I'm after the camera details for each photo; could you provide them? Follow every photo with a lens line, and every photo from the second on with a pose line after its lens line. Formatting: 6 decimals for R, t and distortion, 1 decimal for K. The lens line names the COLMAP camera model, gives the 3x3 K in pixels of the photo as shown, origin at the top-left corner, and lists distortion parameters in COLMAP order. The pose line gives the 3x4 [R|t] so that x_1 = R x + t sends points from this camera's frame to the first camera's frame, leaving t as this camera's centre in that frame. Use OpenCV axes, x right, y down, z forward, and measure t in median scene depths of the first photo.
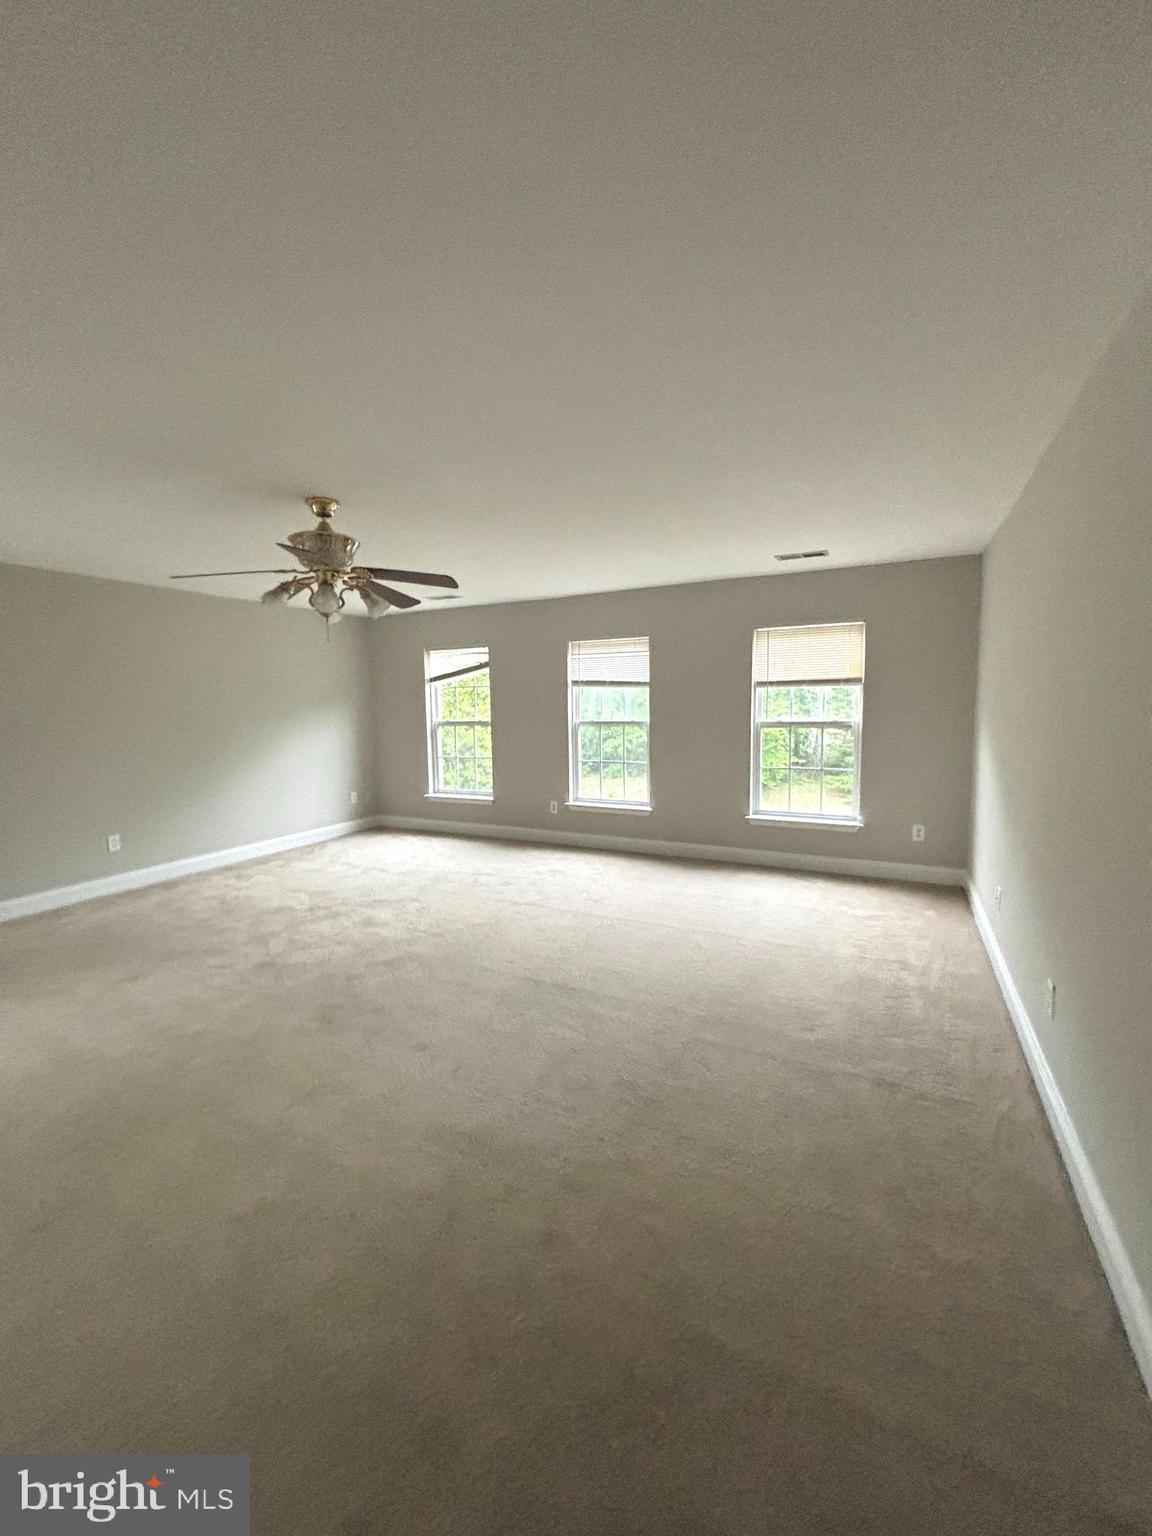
lens RADIAL K [[615.9, 0, 588.0], [0, 615.9, 764.4], [0, 0, 1]] dist [-0.003503, 0.001381]
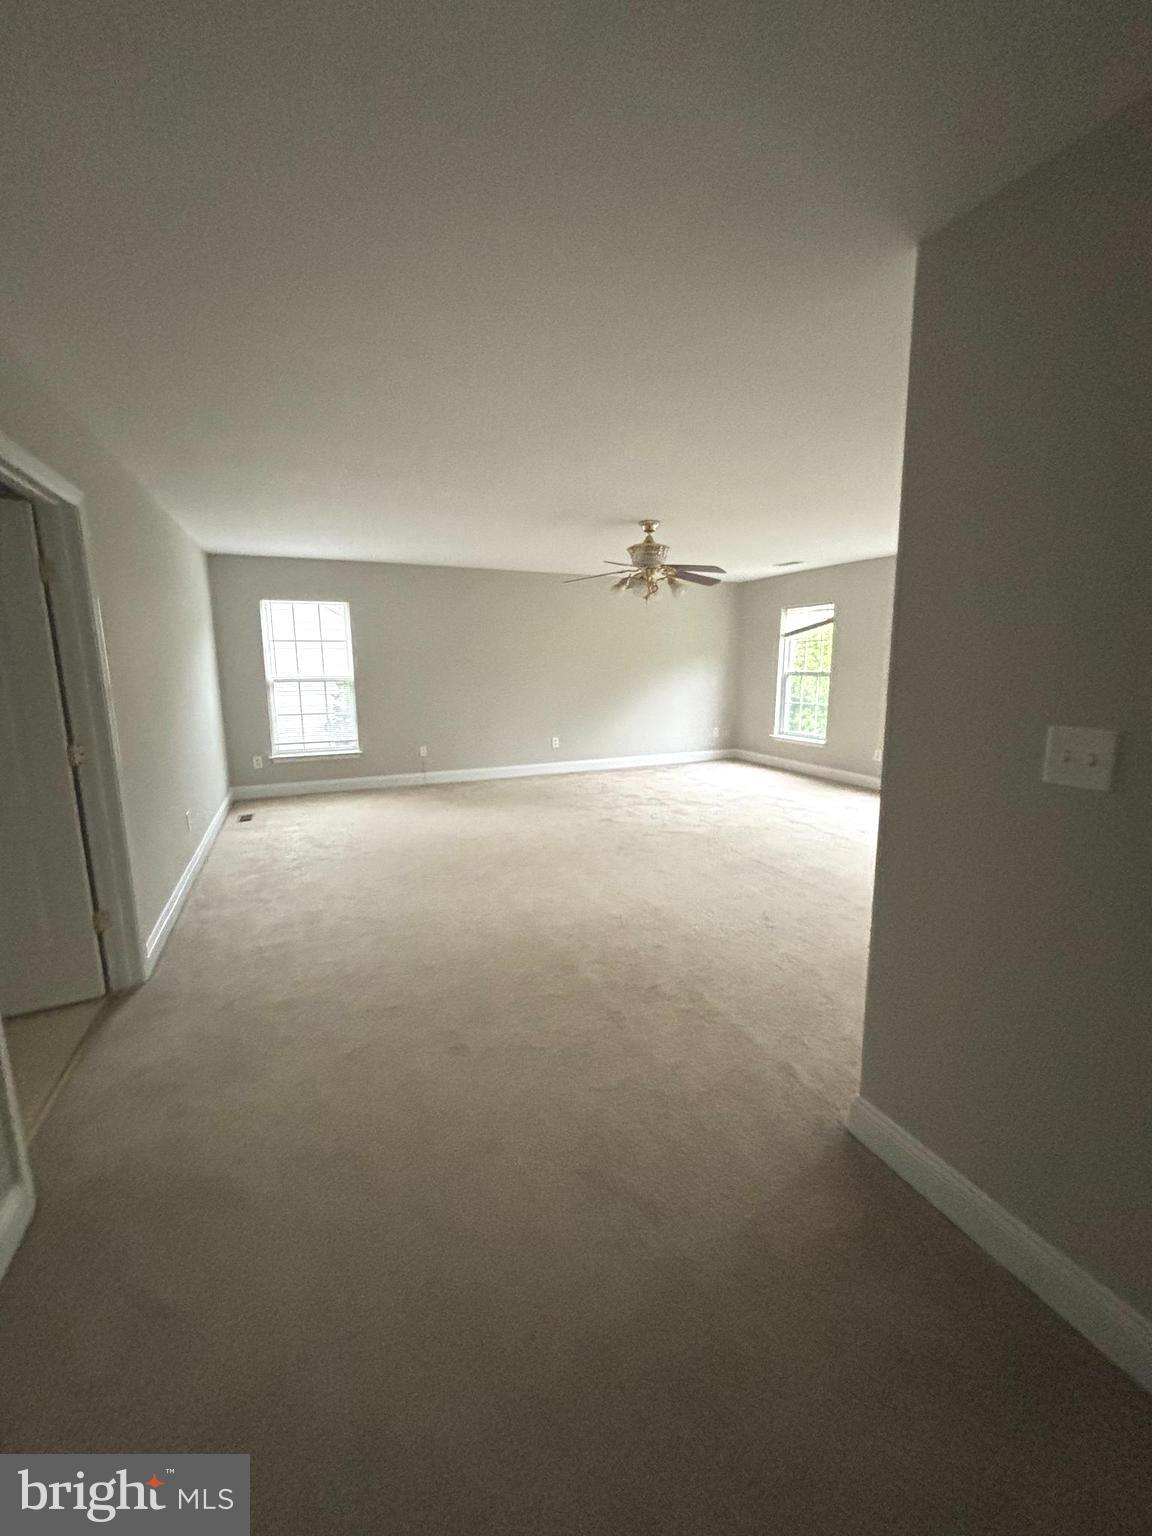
lens RADIAL K [[615.9, 0, 573.5], [0, 615.9, 773.9], [0, 0, 1]] dist [-0.003503, 0.001381]
pose [[0.757931, 0.127818, -0.639690, 0.239506], [-0.068109, 0.990762, 0.117269, 0.013555], [0.648770, -0.045314, 0.759634, -0.156173]]
